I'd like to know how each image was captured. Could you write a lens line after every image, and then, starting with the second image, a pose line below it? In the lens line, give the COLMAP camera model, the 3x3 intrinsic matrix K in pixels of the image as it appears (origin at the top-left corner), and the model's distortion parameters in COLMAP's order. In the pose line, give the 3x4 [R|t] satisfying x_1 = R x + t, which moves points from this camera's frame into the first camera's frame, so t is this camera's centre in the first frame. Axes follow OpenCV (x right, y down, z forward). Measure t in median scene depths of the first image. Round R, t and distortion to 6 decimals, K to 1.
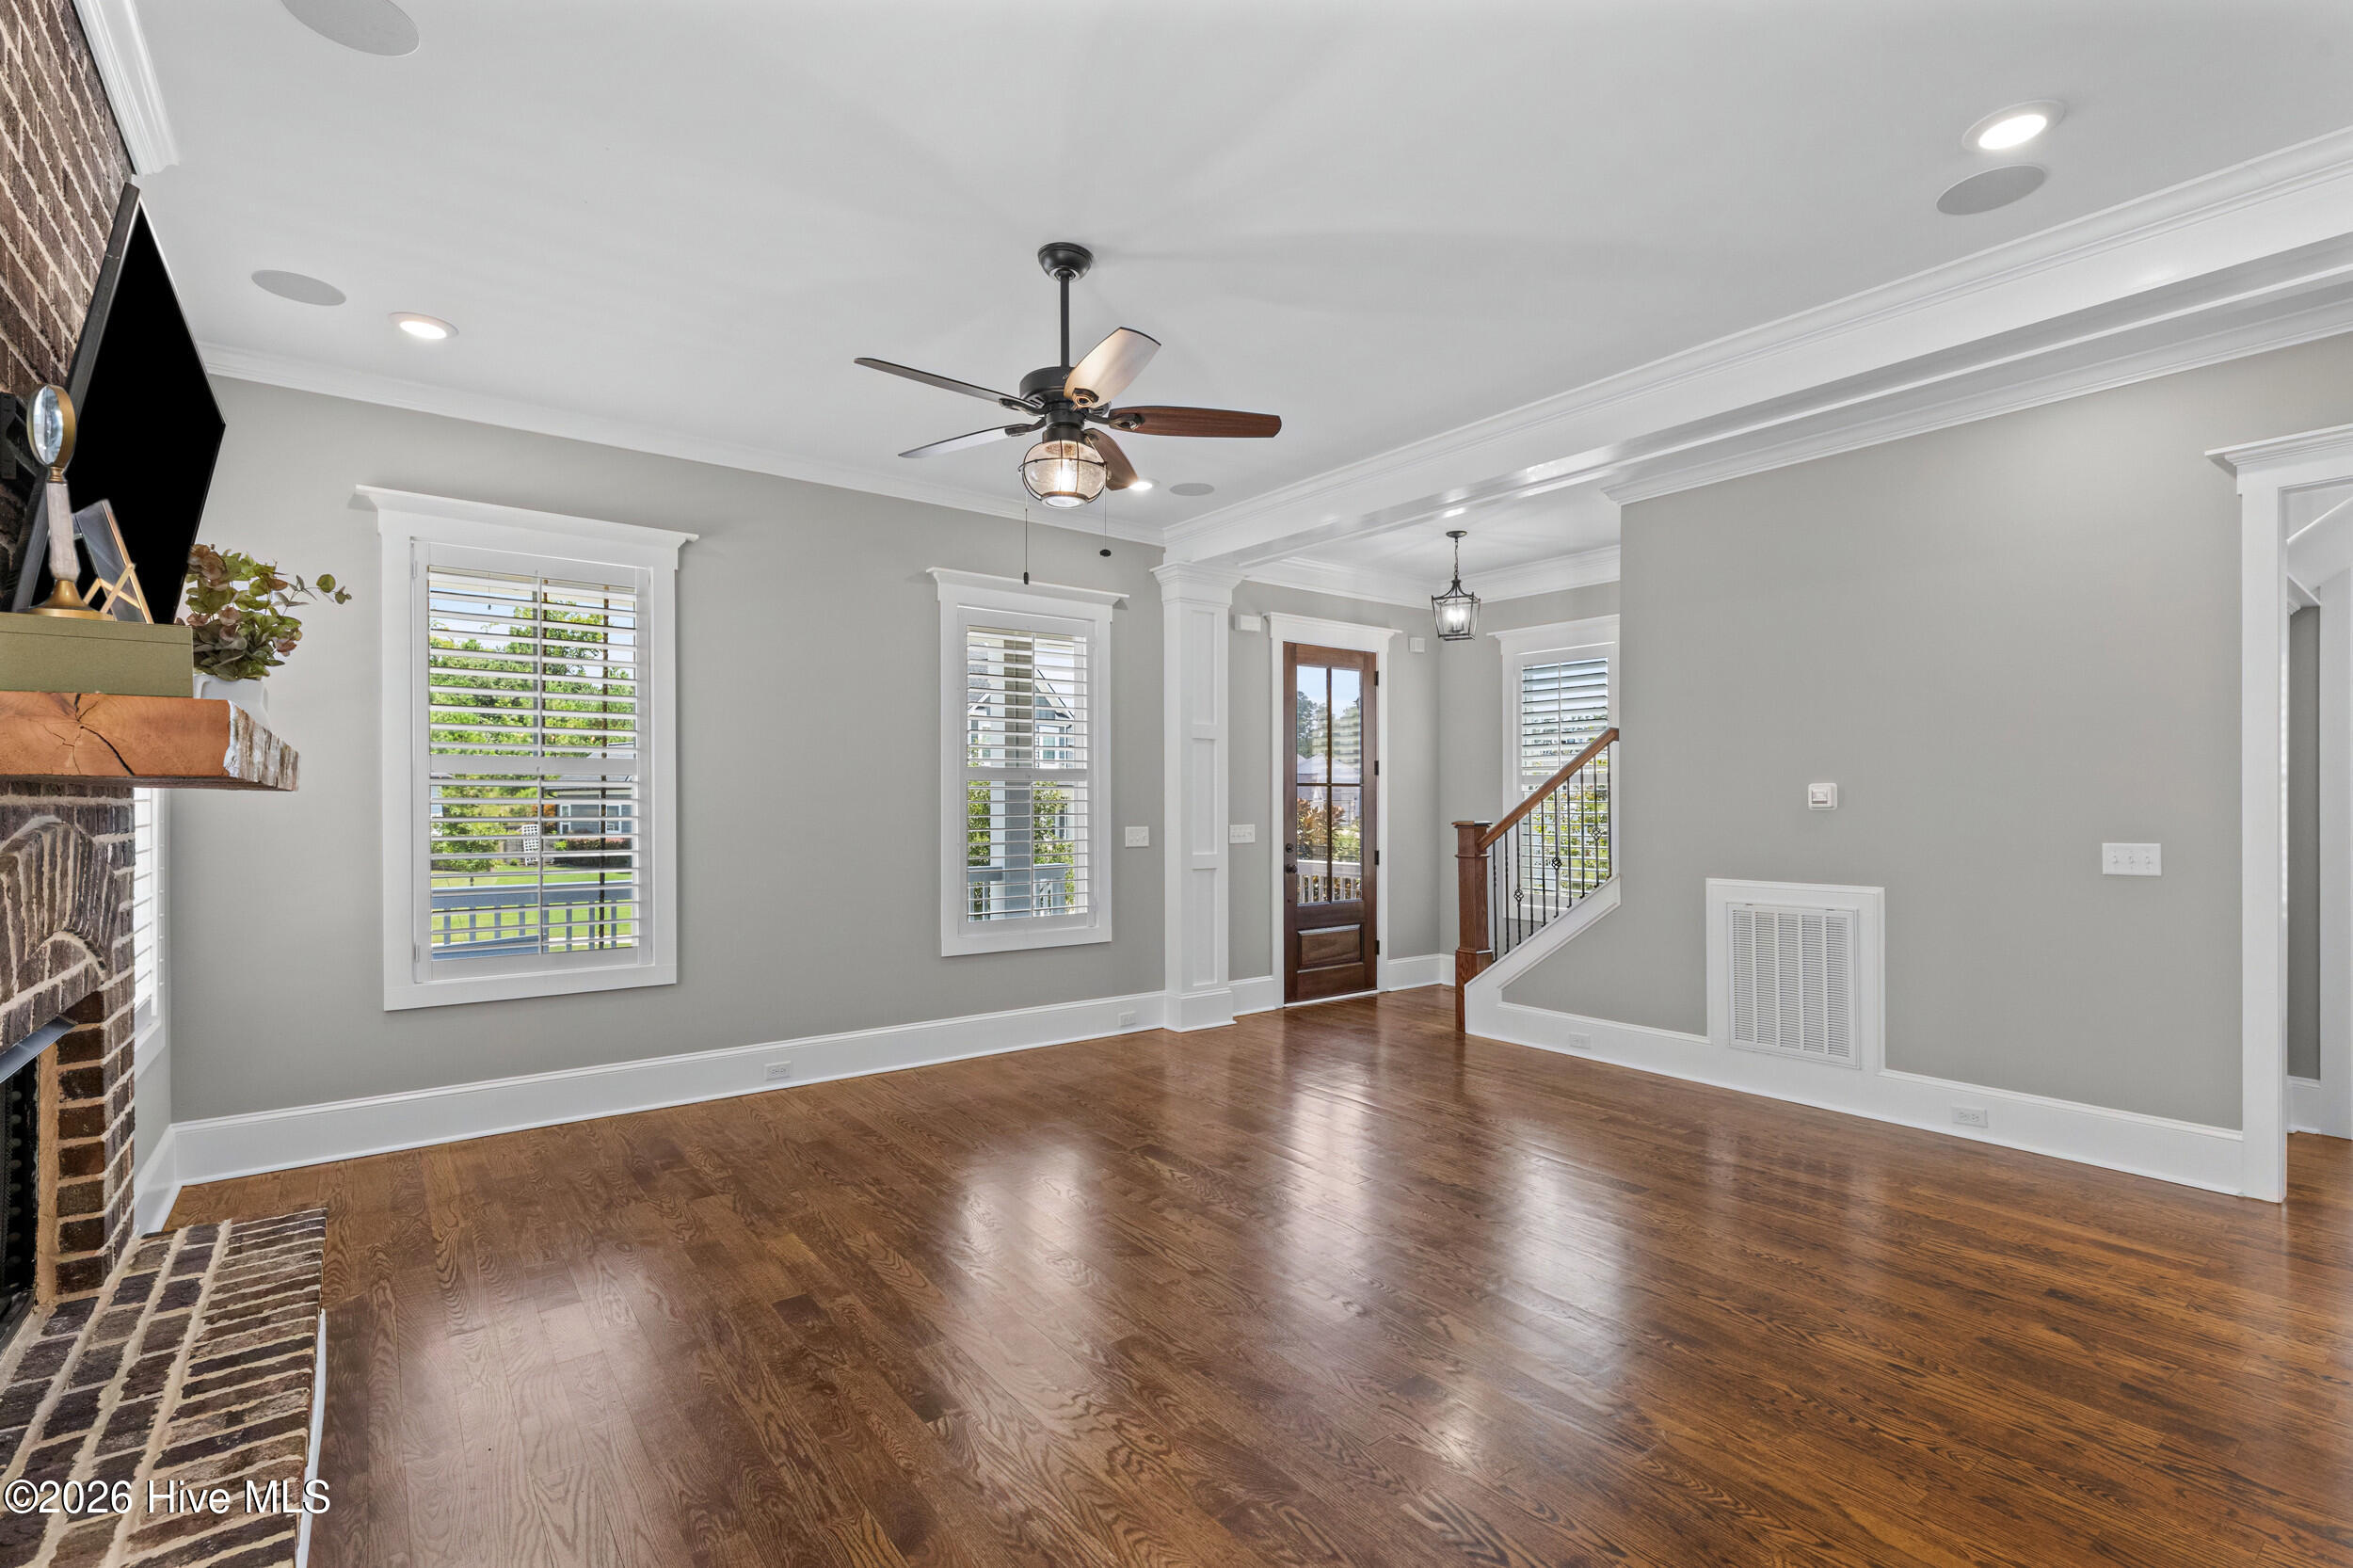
lens RADIAL K [[1078.2, 0, 1179.1], [0, 1078.2, 793.1], [0, 0, 1]] dist [0.009080, -0.000145]
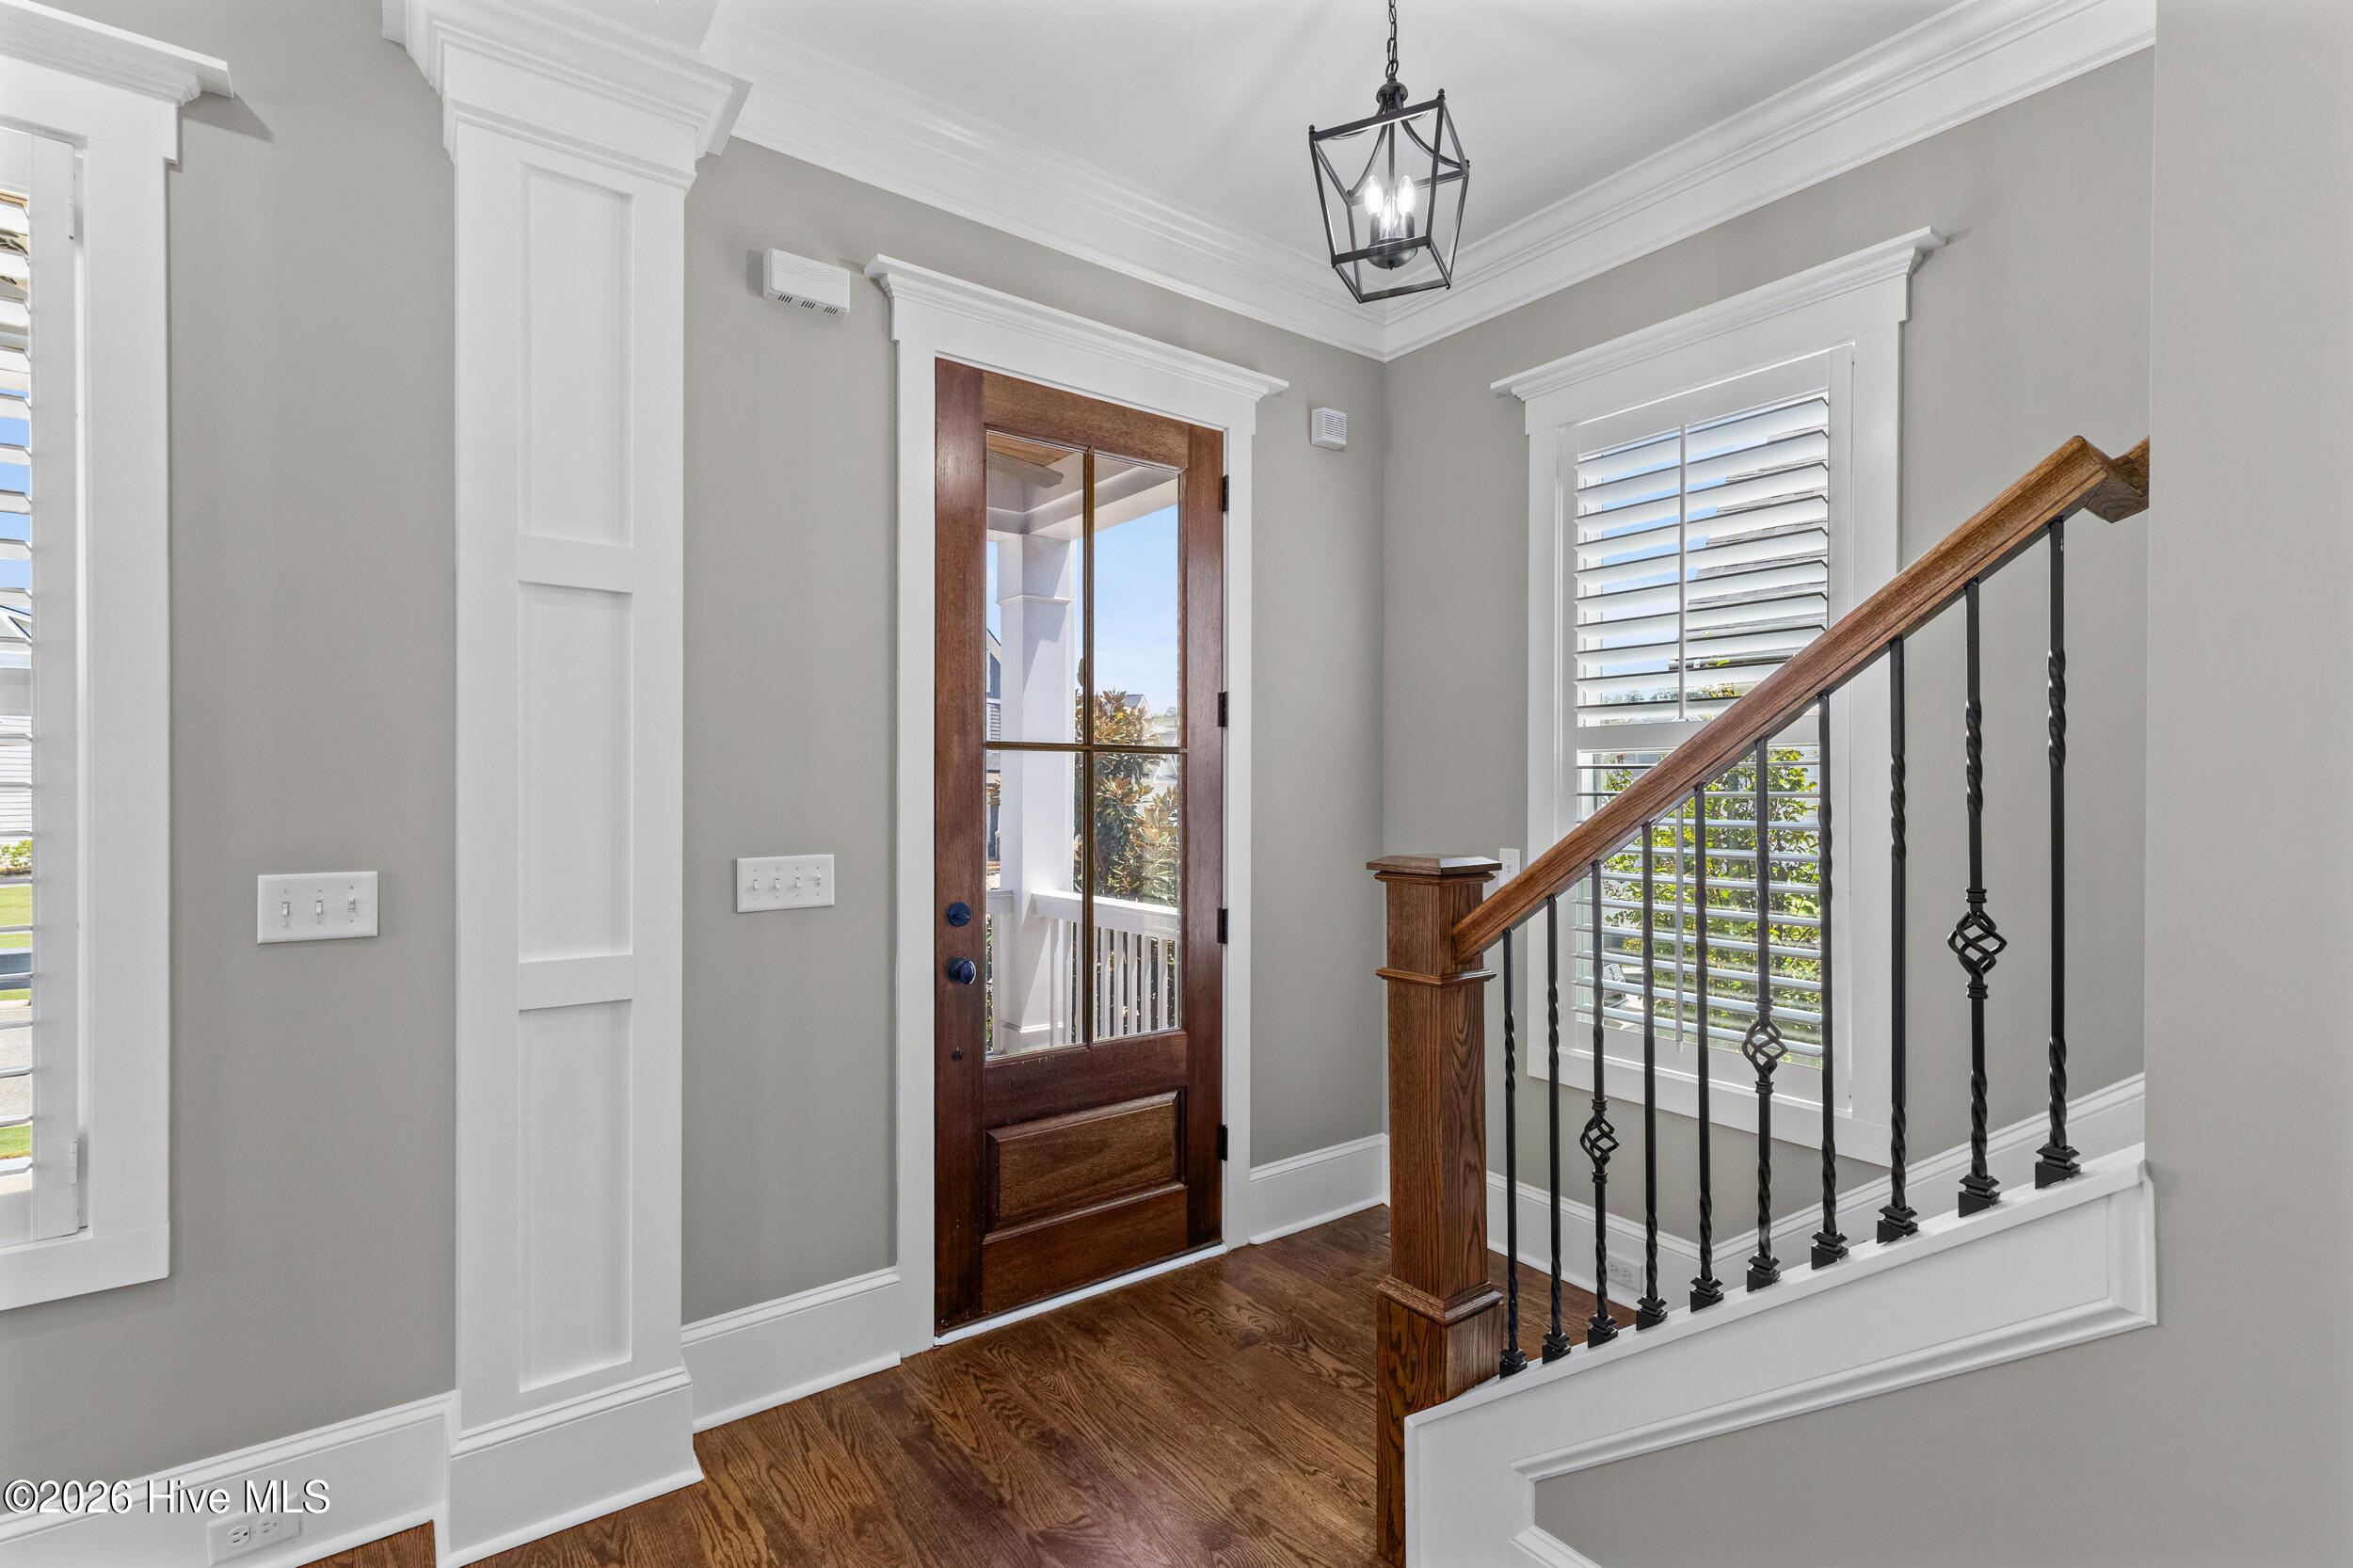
lens RADIAL K [[1078.2, 0, 1179.1], [0, 1078.2, 793.1], [0, 0, 1]] dist [0.009080, -0.000145]
pose [[0.999972, 0.002864, -0.006867, 0.180559], [-0.002800, 0.999953, 0.009326, 0.005101], [0.006893, -0.009307, 0.999933, 0.624020]]
